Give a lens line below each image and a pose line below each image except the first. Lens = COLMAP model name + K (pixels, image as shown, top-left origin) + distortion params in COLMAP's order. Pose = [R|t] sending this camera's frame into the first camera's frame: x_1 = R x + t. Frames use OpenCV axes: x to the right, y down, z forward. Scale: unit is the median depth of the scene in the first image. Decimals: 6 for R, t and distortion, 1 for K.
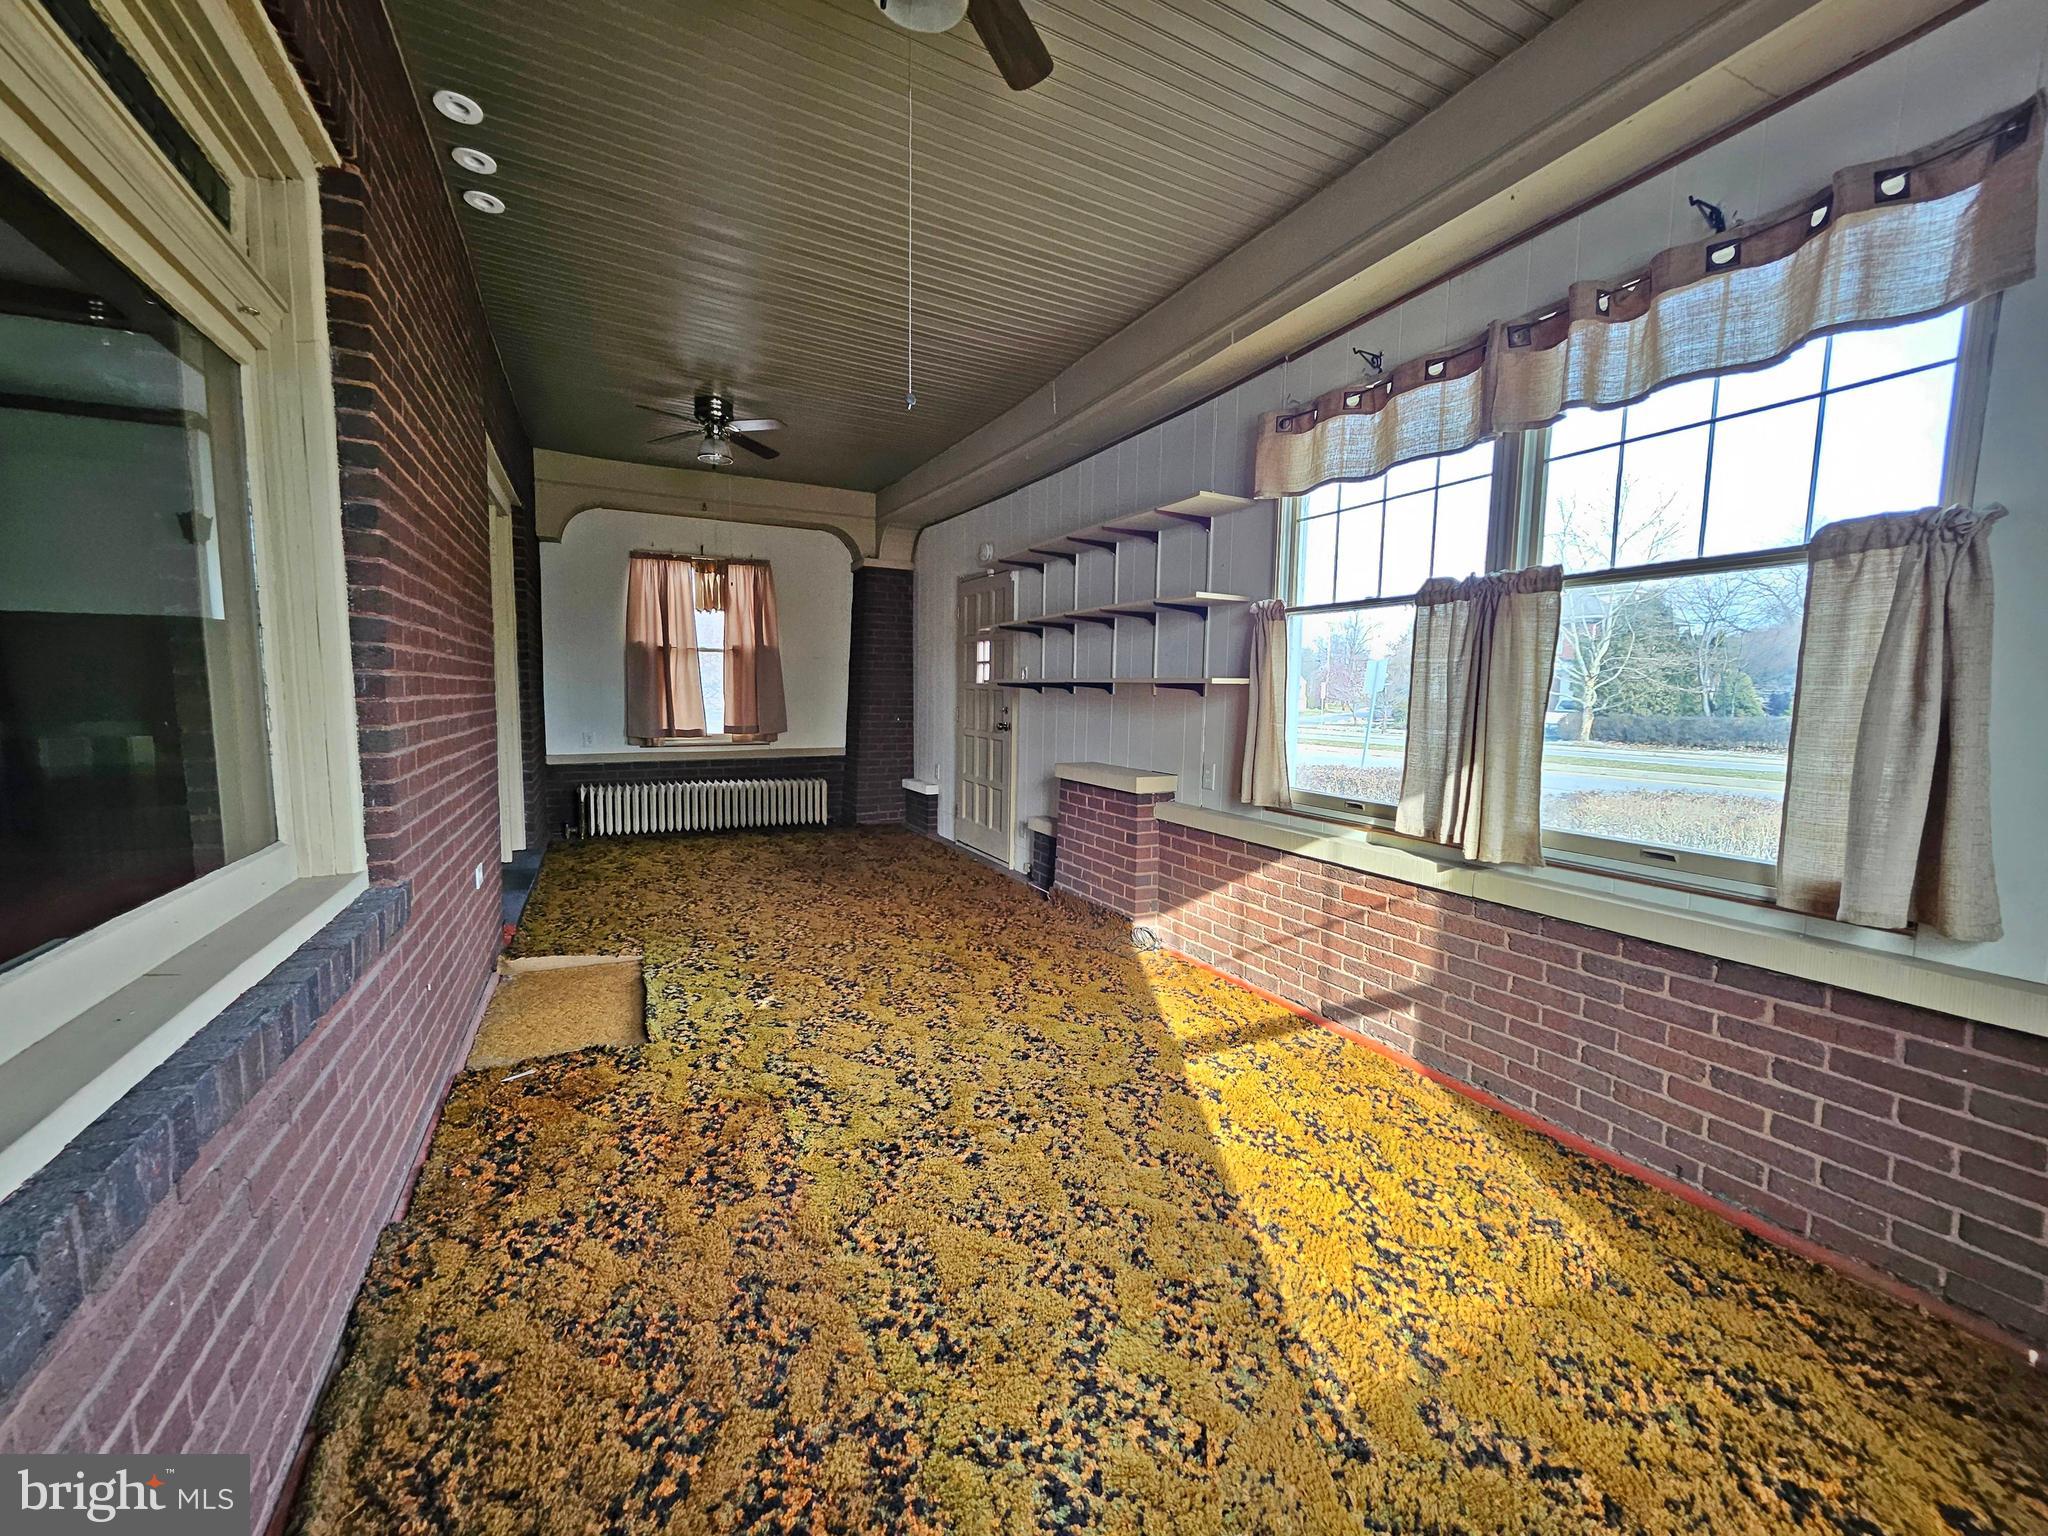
lens RADIAL K [[806.3, 0, 1024.0], [0, 806.3, 768.0], [0, 0, 1]] dist [0.009352, -0.004158]
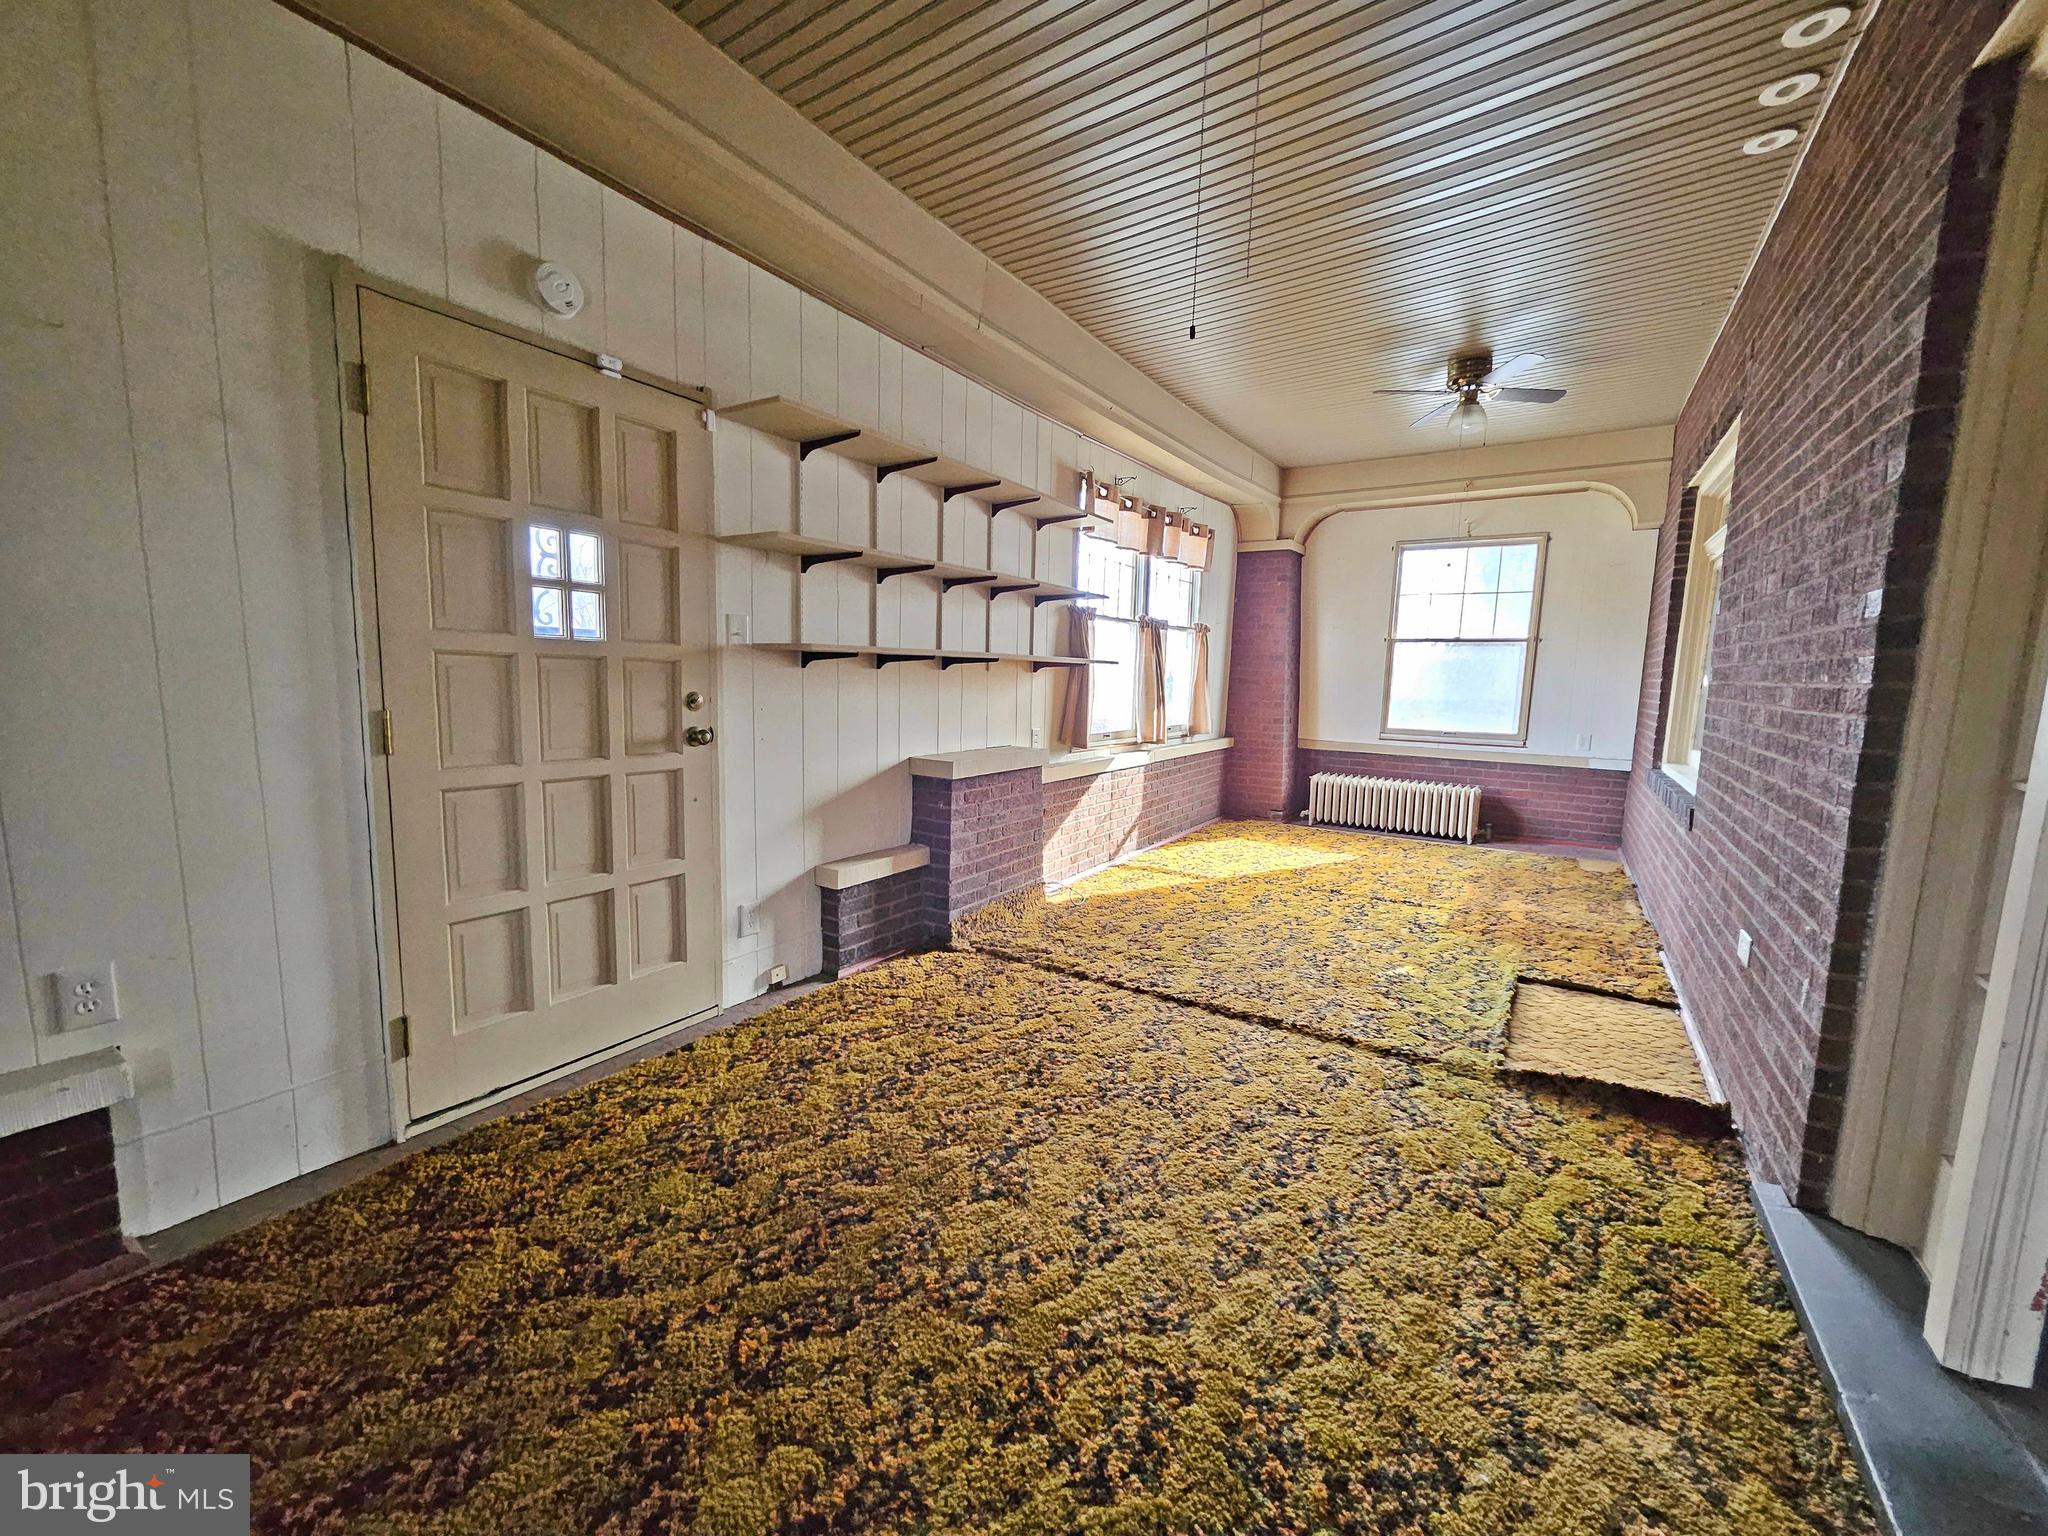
lens RADIAL K [[806.3, 0, 1024.0], [0, 806.3, 768.0], [0, 0, 1]] dist [0.009352, -0.004158]
pose [[-0.498275, -0.136278, 0.856242, -0.744429], [0.047625, 0.981777, 0.183972, -0.156311], [-0.865710, 0.132448, -0.482705, 1.488863]]
